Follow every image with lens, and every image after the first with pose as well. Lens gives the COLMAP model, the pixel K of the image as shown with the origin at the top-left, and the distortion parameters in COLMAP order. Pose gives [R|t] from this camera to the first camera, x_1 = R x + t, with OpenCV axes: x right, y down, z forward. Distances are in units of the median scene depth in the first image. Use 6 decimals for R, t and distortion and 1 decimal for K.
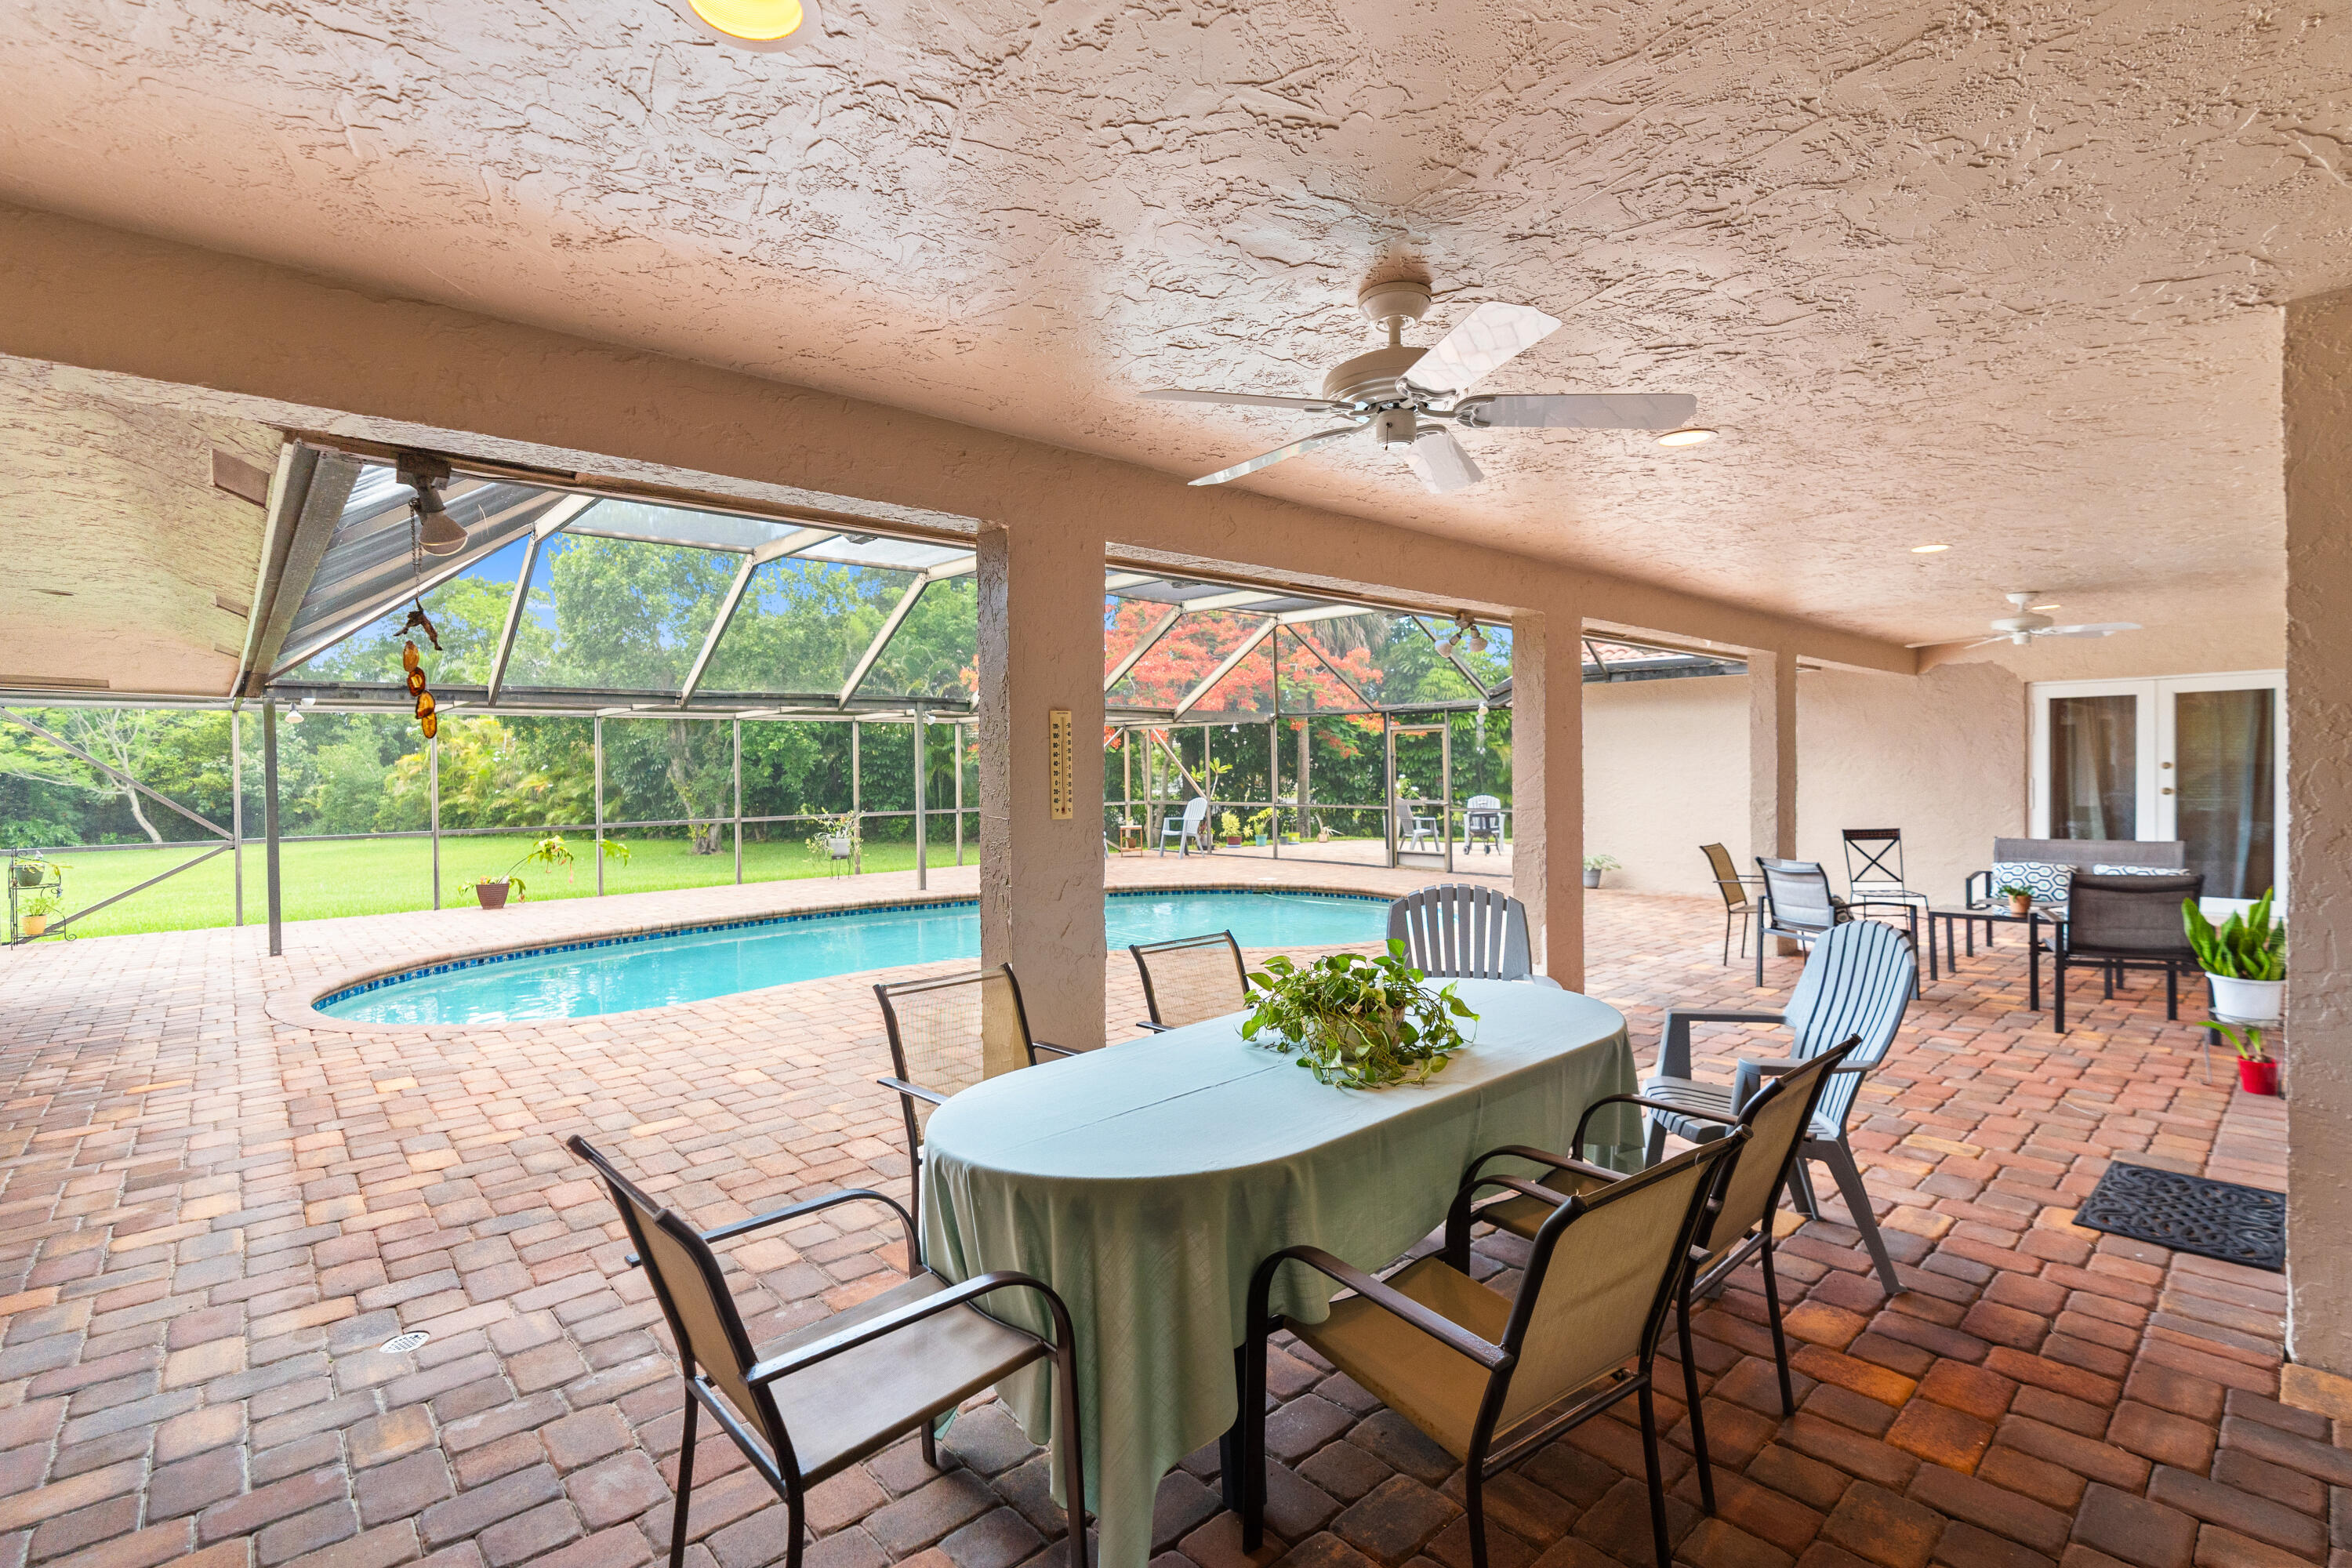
lens RADIAL K [[1072.9, 0, 1176.8], [0, 1072.9, 788.0], [0, 0, 1]] dist [-0.002627, -0.000277]
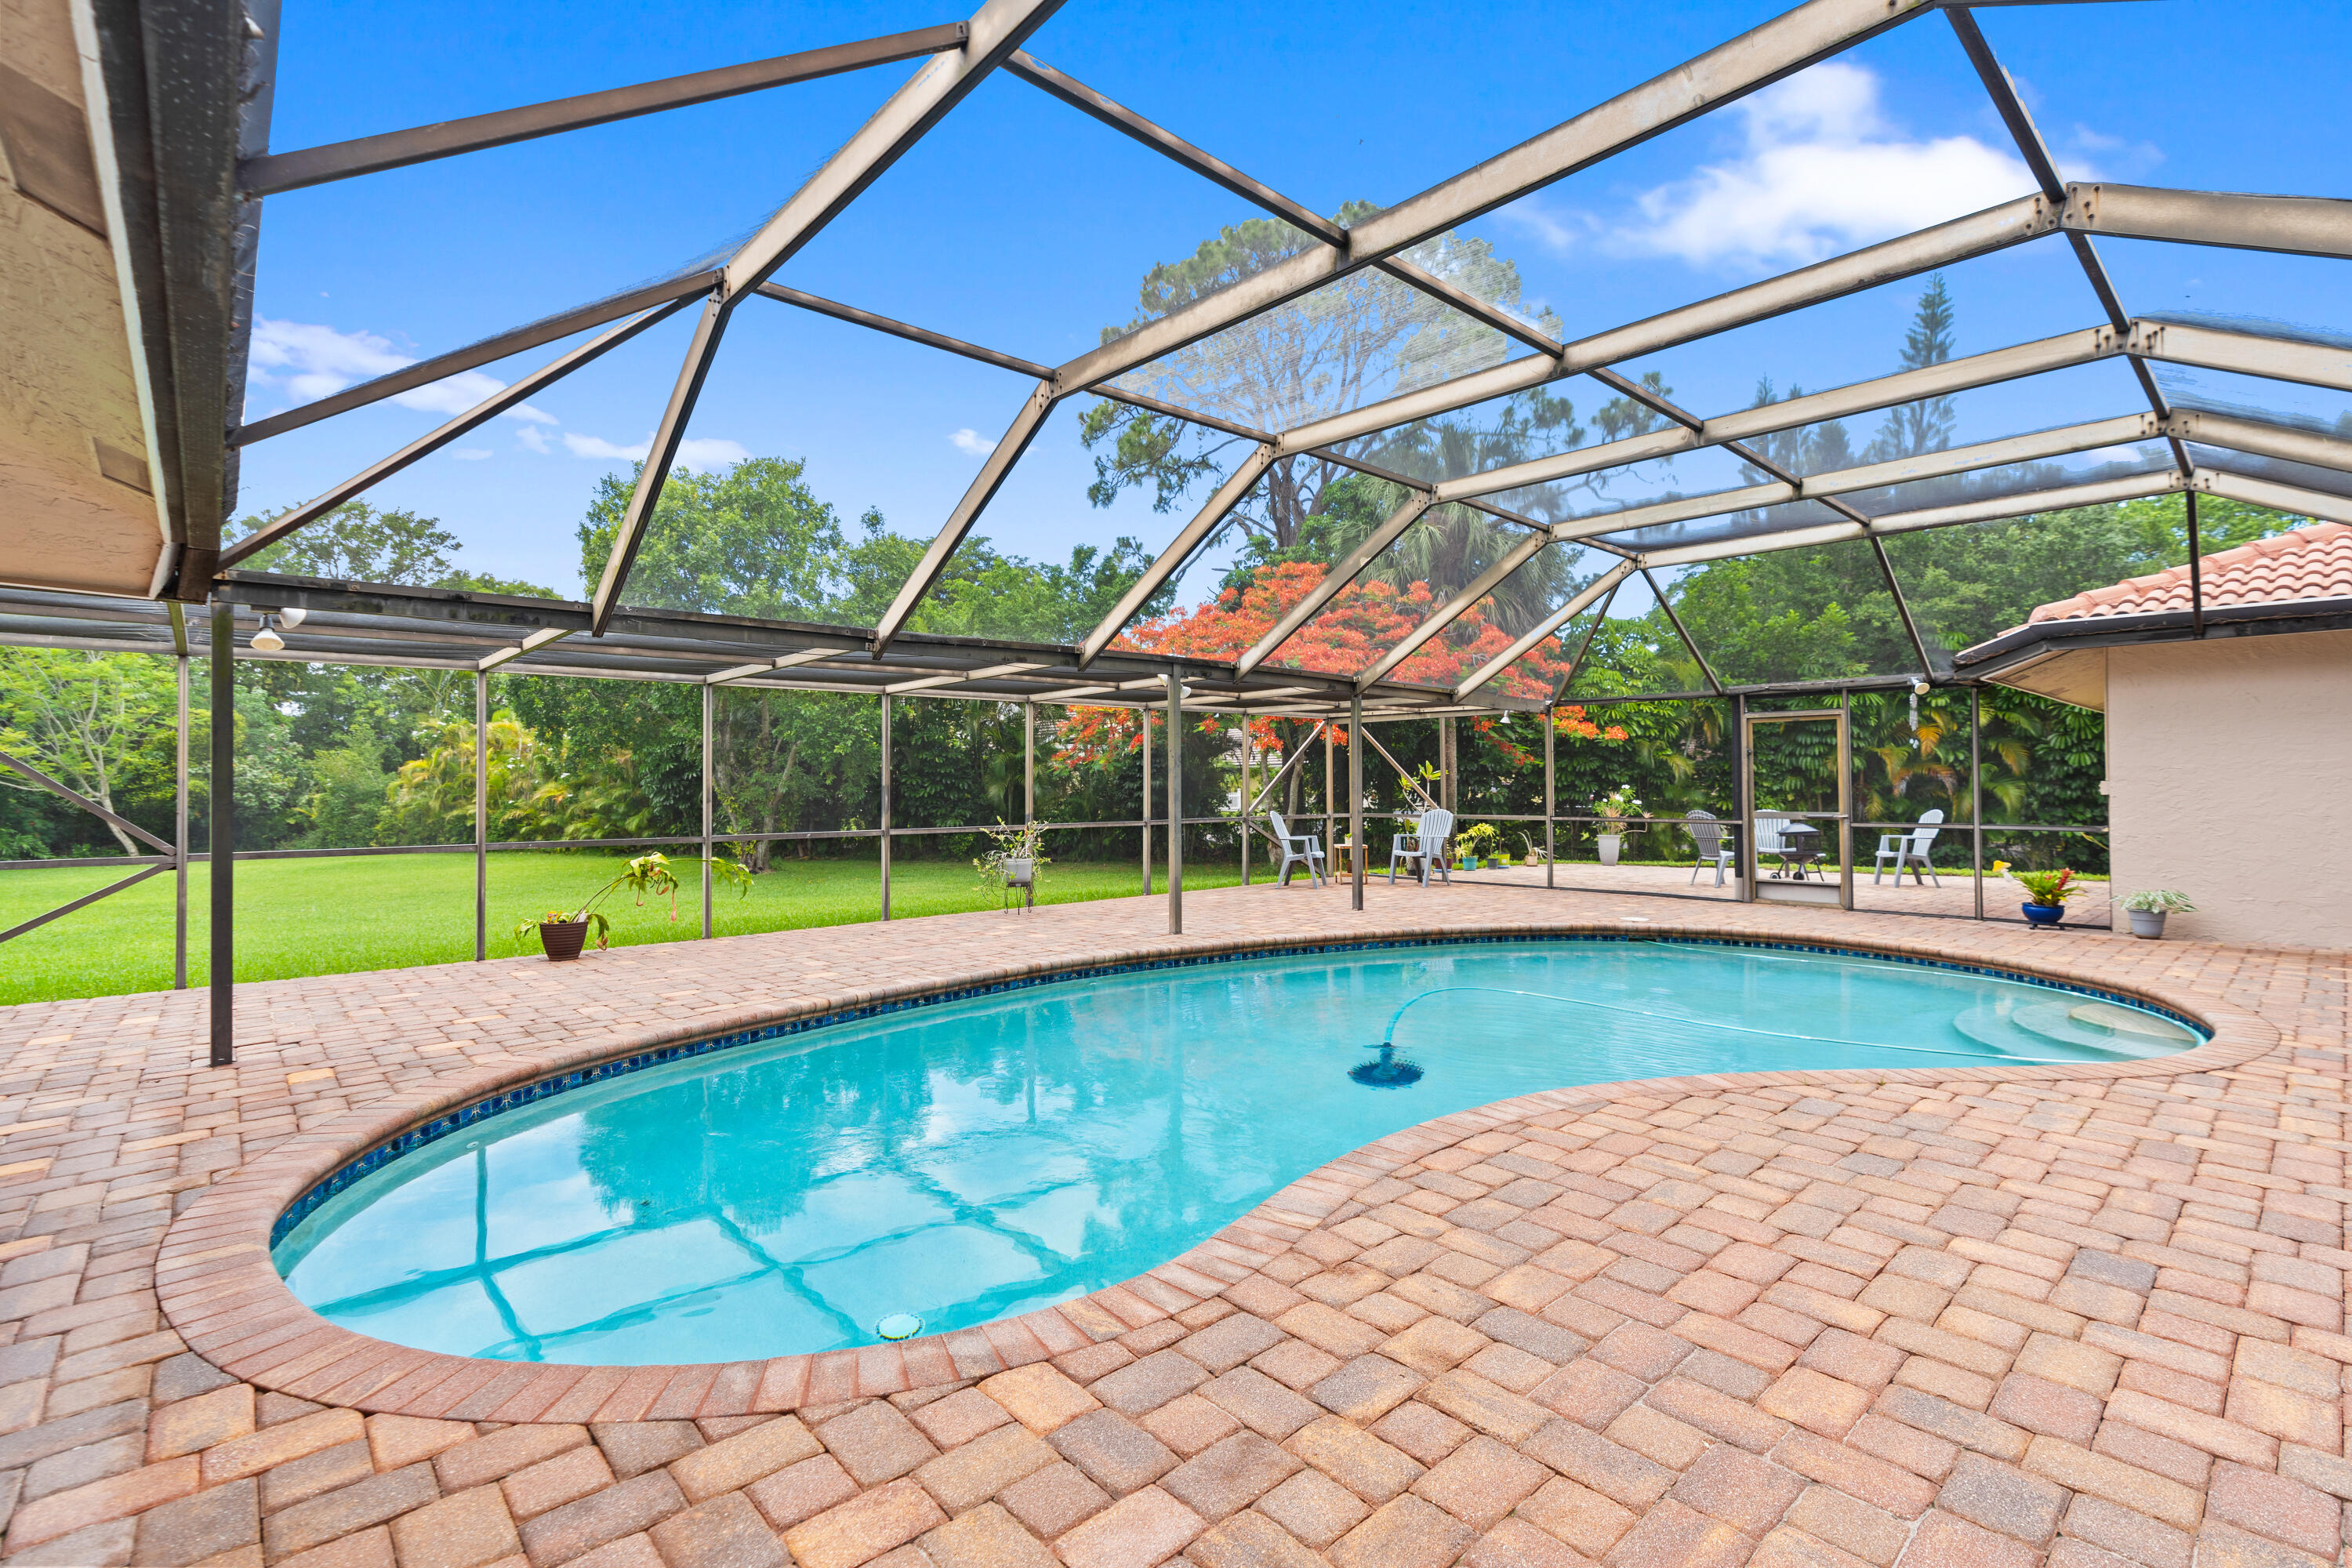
lens RADIAL K [[1068.9, 0, 1176.0], [0, 1068.9, 784.0], [0, 0, 1]] dist [-0.004185, -0.000080]
pose [[0.999964, 0.007615, 0.003632, -0.081006], [-0.007533, 0.999727, -0.022133, 0.004472], [-0.003799, 0.022104, 0.999748, 0.102591]]
